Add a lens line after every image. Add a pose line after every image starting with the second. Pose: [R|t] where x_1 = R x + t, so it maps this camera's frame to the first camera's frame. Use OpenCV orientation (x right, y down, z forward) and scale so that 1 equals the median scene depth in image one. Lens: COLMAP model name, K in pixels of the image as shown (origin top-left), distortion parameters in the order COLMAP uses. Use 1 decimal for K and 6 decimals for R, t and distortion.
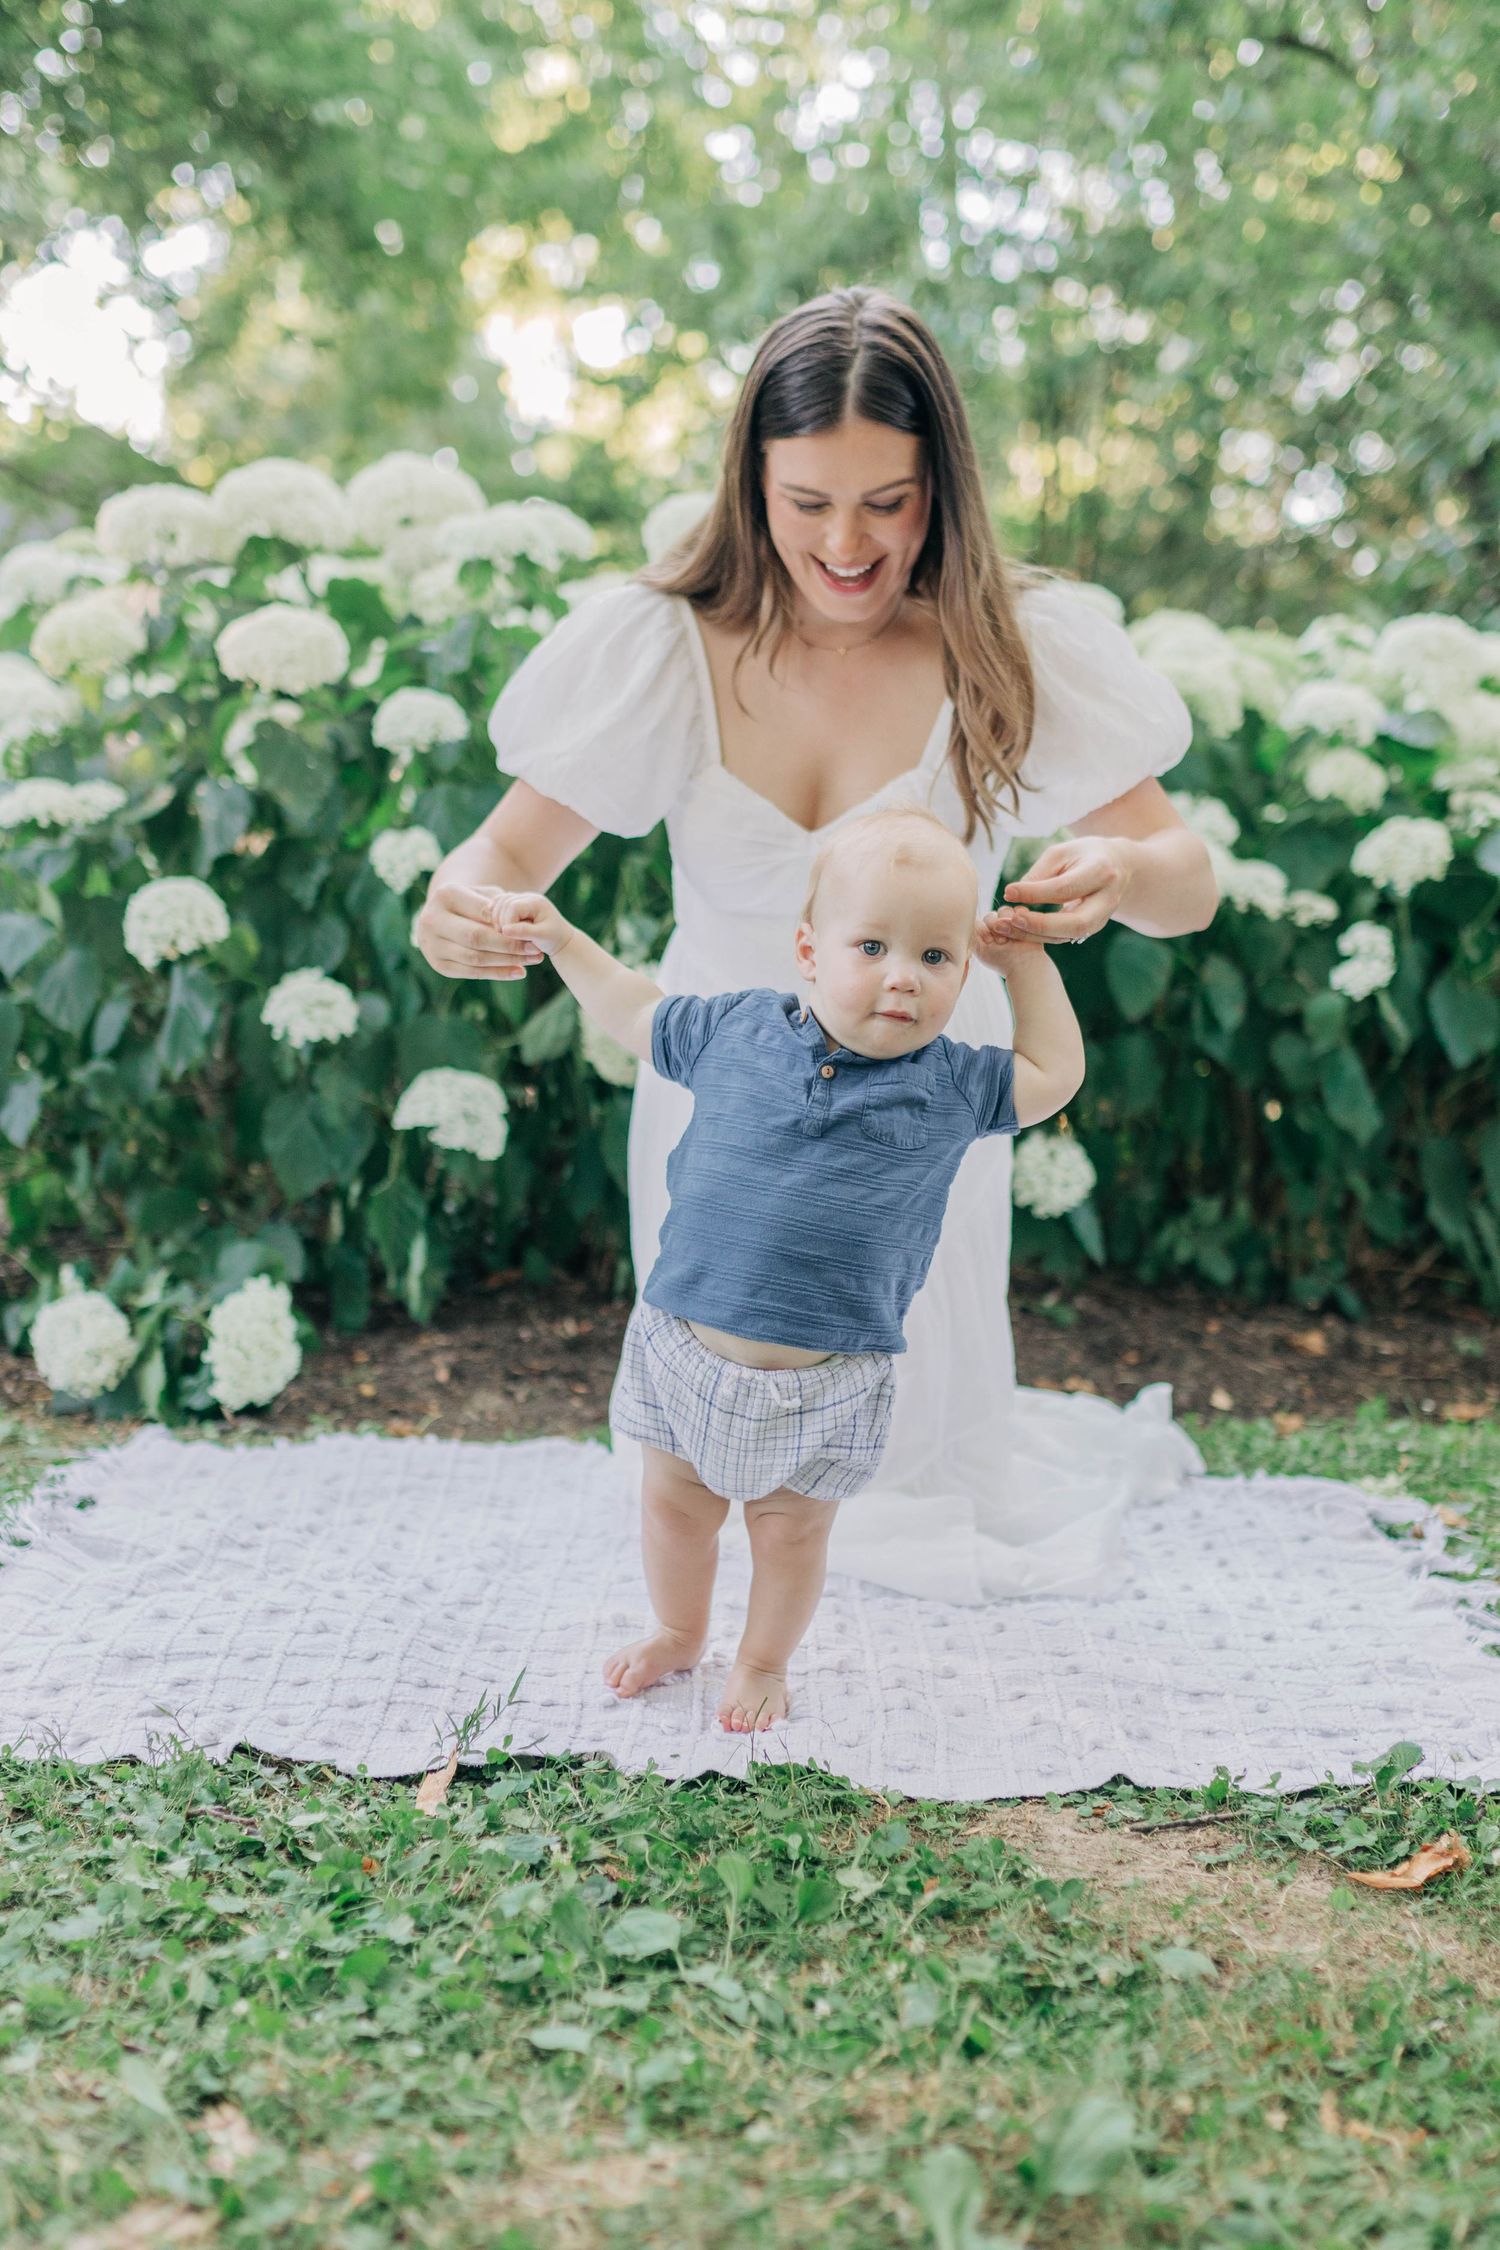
lens RADIAL K [[2628.6, 0, 746.2], [0, 2628.6, 1212.6], [0, 0, 1]] dist [-0.016798, -0.019352]
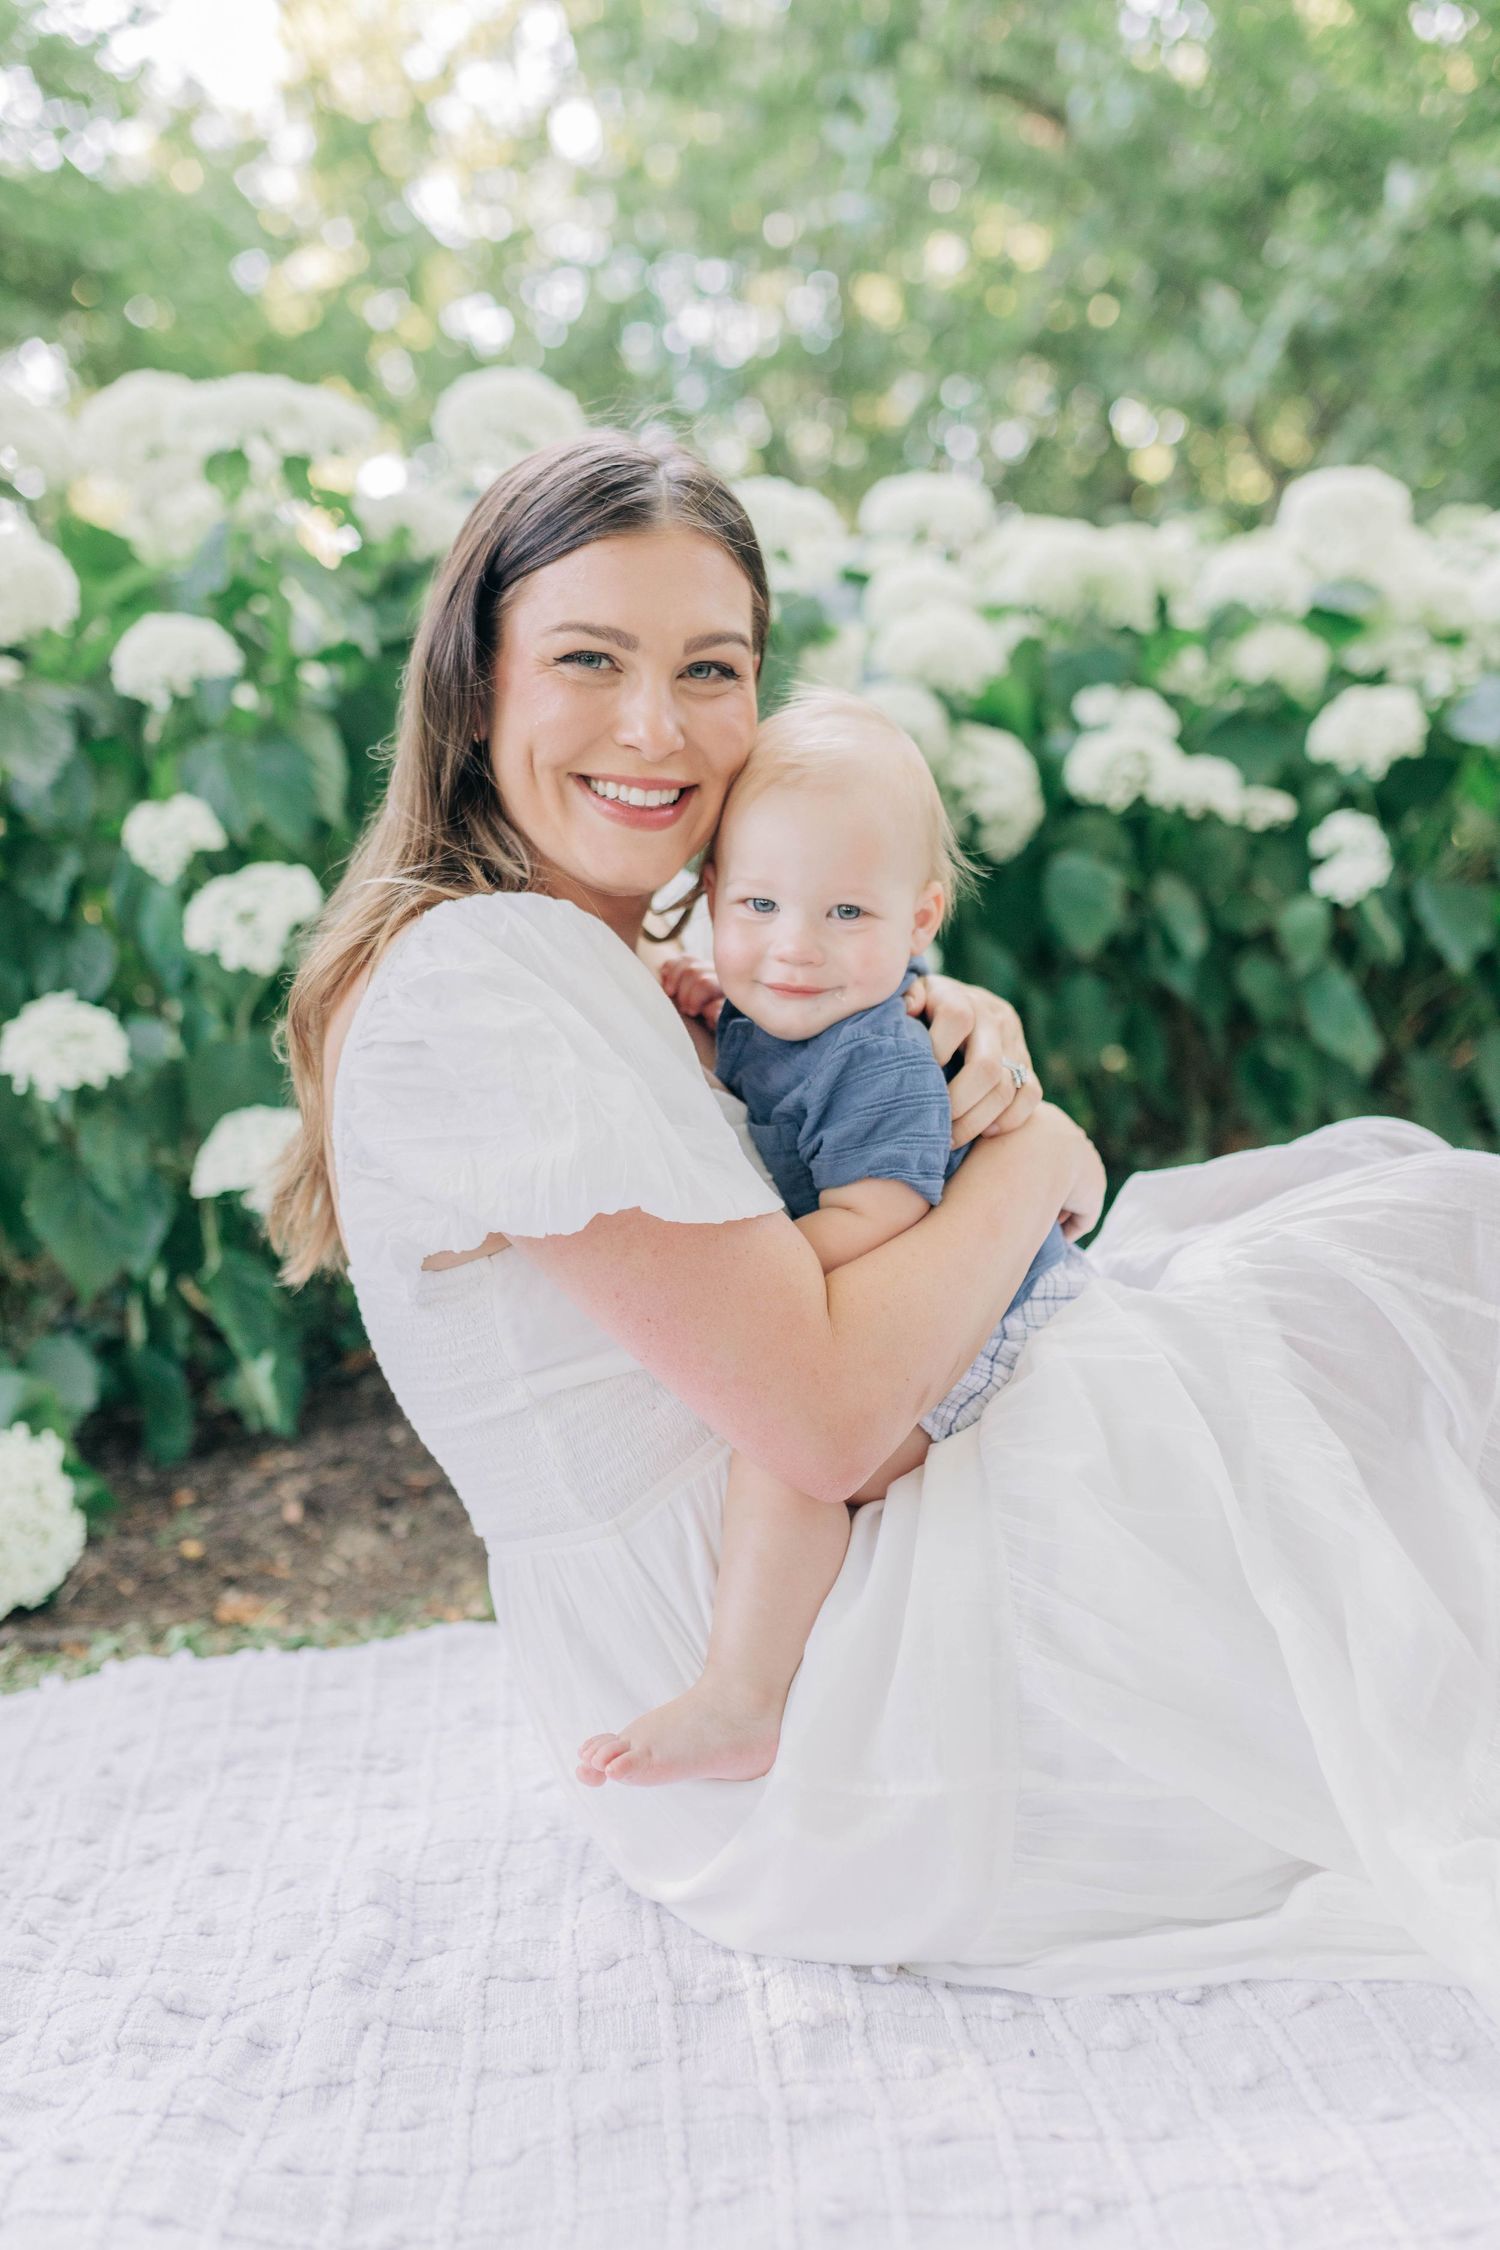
lens RADIAL K [[2133.6, 0, 750.0], [0, 2133.6, 1125.0], [0, 0, 1]] dist [0.003080, 0.012216]
pose [[0.990341, -0.112340, 0.081274, -0.021730], [0.114447, 0.993191, -0.021746, -0.018888], [-0.078277, 0.030837, 0.996455, 0.355144]]
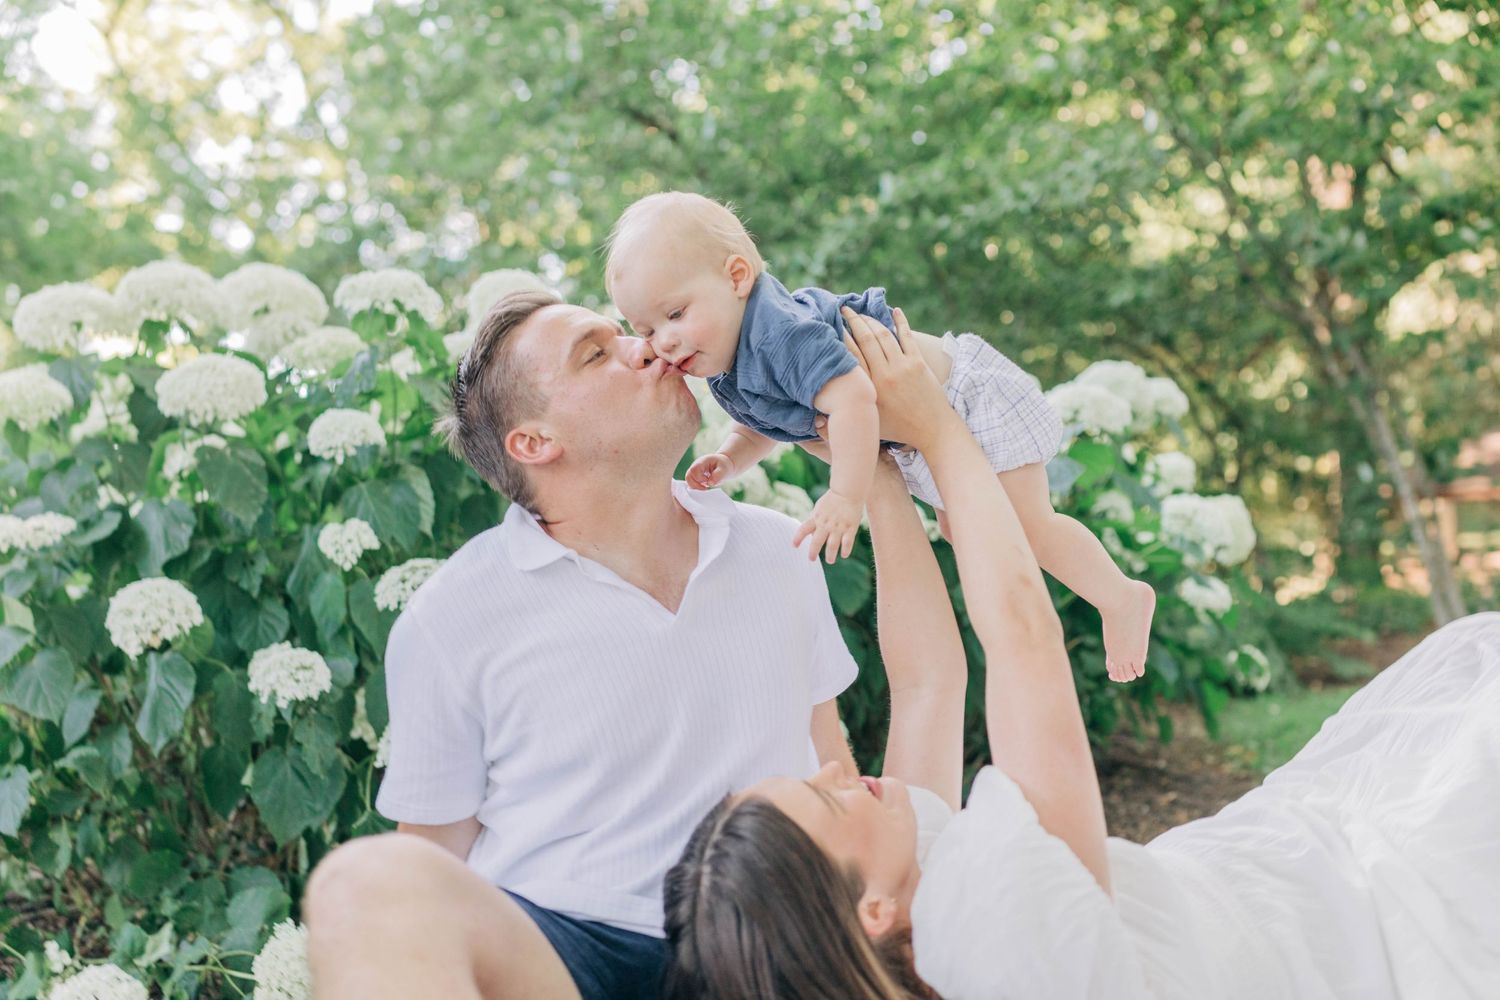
lens RADIAL K [[1399.7, 0, 750.0], [0, 1399.7, 500.0], [0, 0, 1]] dist [-0.011593, 0.018687]
pose [[0.937079, -0.091685, 0.336864, -0.162742], [0.155528, 0.973496, -0.167683, -0.015571], [-0.312561, 0.209524, 0.926502, 0.319024]]
